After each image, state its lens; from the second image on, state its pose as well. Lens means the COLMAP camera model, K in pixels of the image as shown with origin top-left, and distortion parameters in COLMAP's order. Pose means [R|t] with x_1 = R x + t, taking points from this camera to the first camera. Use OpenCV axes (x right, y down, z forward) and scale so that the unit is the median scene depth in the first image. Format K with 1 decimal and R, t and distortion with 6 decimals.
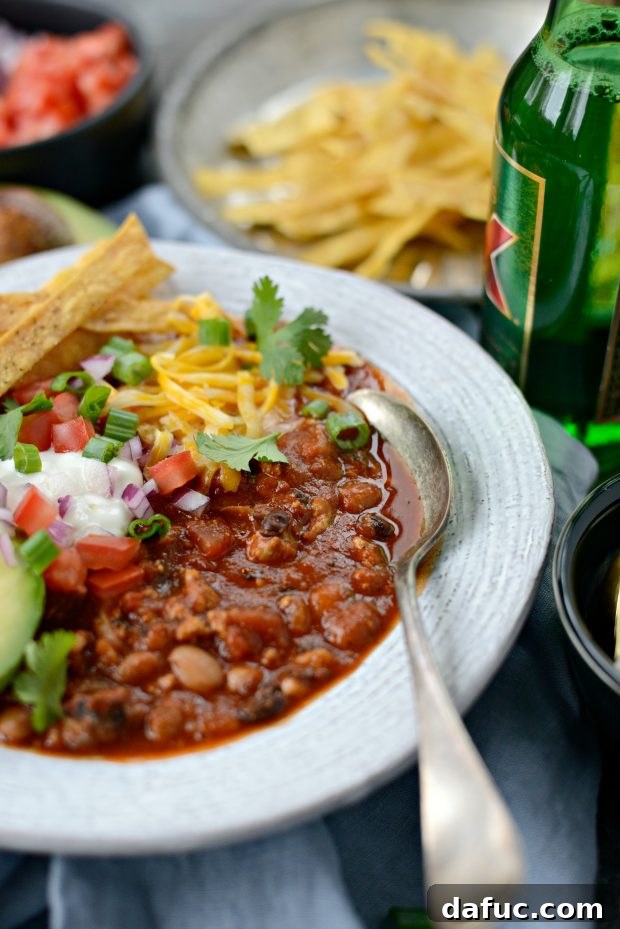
lens RADIAL K [[1485.7, 0, 310.0], [0, 1485.7, 464.5], [0, 0, 1]] dist [-0.130182, -0.036583]
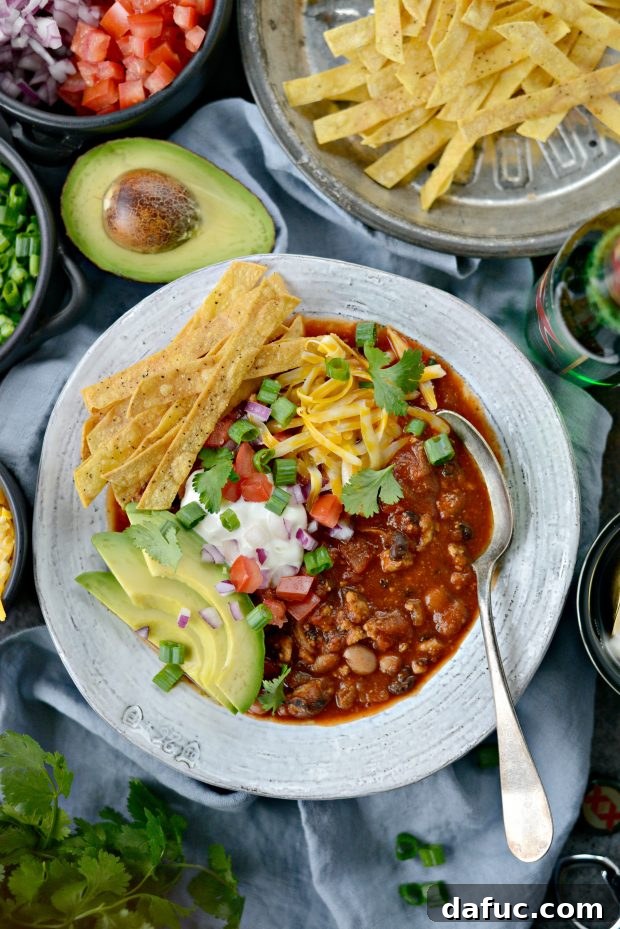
lens RADIAL K [[1485.7, 0, 310.0], [0, 1485.7, 464.5], [0, 0, 1]] dist [-0.130182, -0.036583]
pose [[0.996951, -0.072525, -0.028788, -0.063709], [0.072372, 0.721511, 0.688610, -1.081493], [-0.029170, -0.688594, 0.724560, -0.051479]]
